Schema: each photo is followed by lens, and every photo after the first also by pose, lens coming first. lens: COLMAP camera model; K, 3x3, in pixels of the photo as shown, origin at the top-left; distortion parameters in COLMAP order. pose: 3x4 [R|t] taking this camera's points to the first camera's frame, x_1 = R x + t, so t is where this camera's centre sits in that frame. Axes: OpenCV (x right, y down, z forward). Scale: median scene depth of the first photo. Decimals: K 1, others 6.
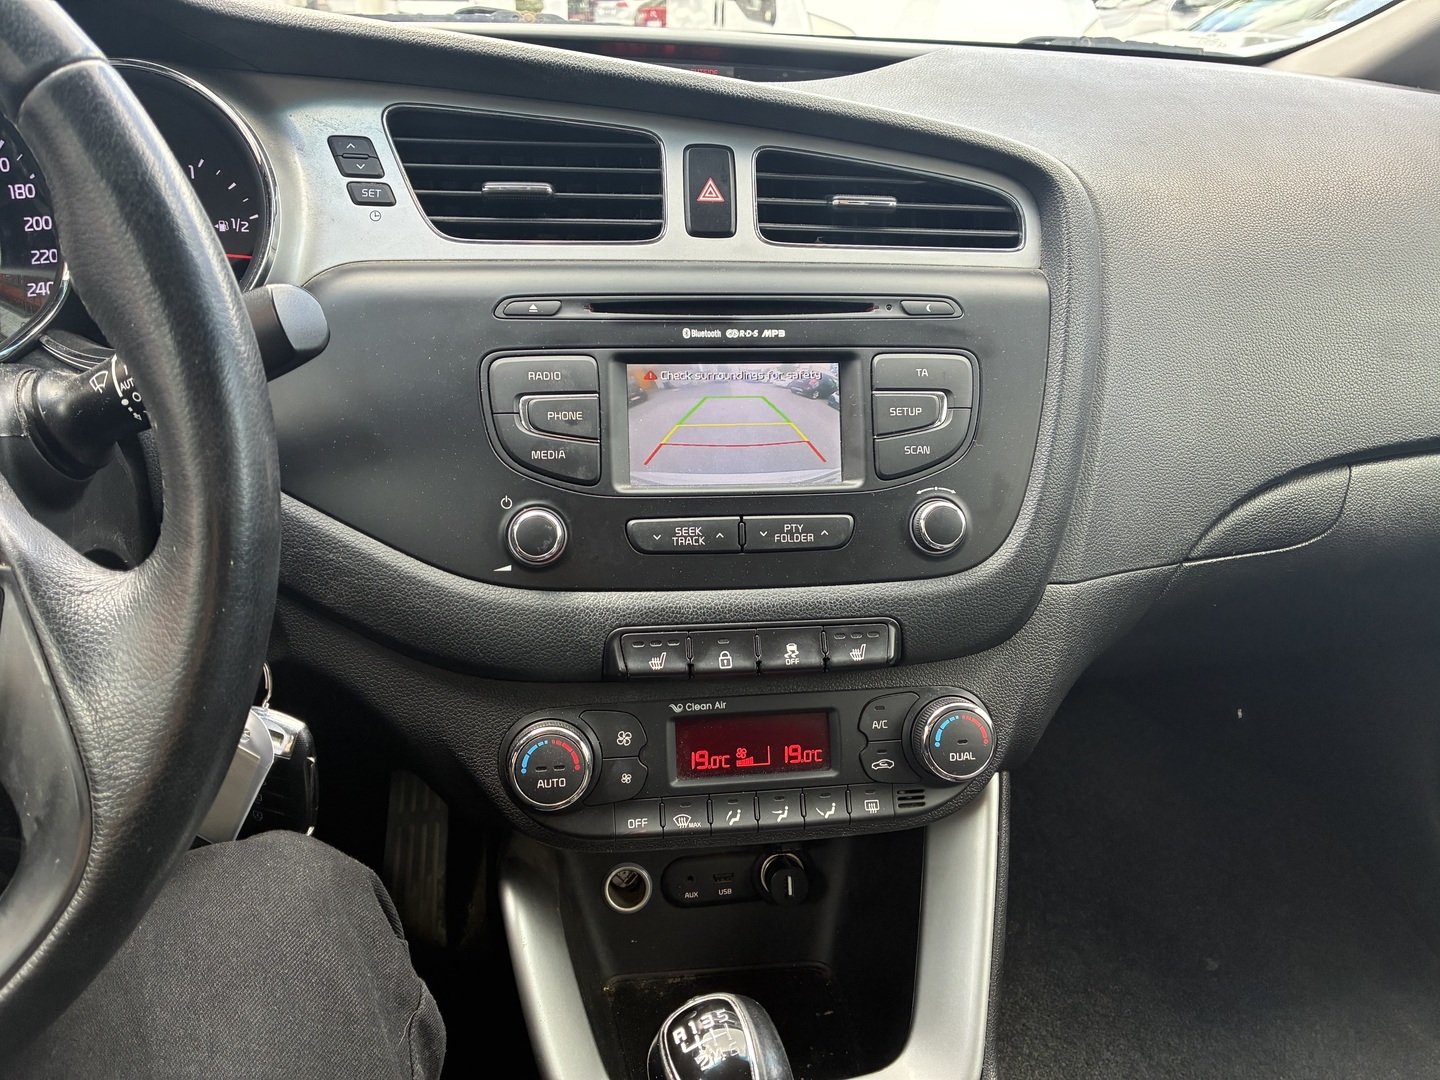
lens RADIAL K [[1068.2, 0, 720.0], [0, 1068.2, 535.1], [0, 0, 1]] dist [0.089254, -0.173351]
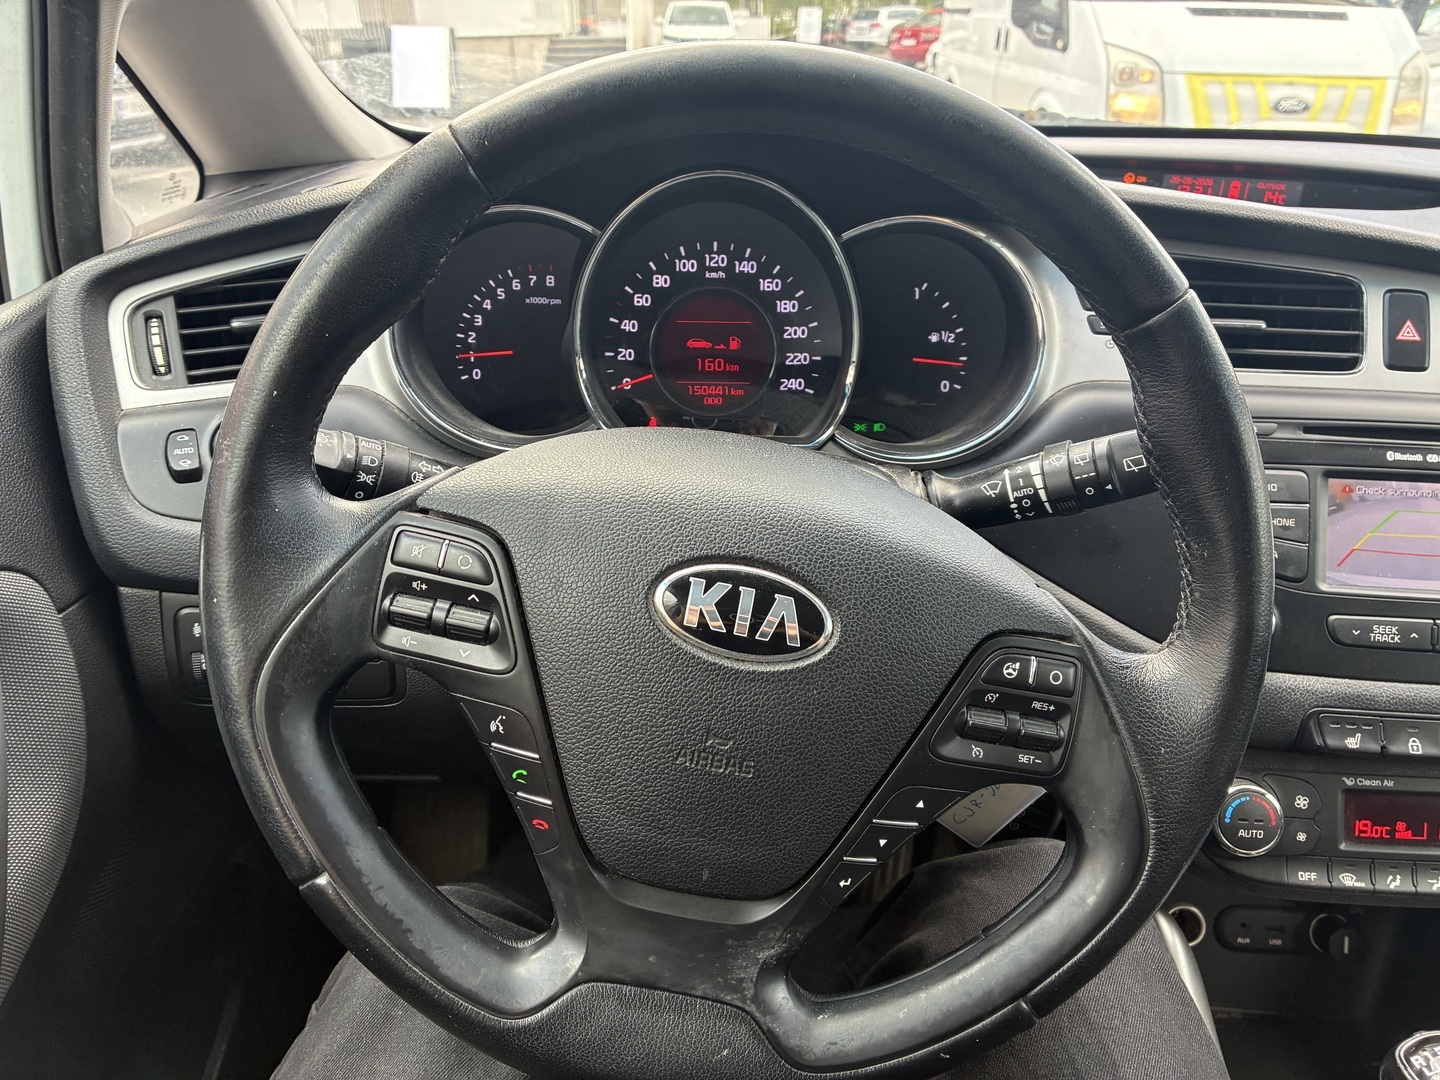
lens RADIAL K [[1057.6, 0, 720.0], [0, 1057.6, 540.0], [0, 0, 1]] dist [0.110436, -0.166359]
pose [[0.976121, 0.077914, -0.202772, -0.485507], [-0.080385, 0.996756, -0.003965, -0.036346], [0.201805, 0.020171, 0.979218, -0.265038]]
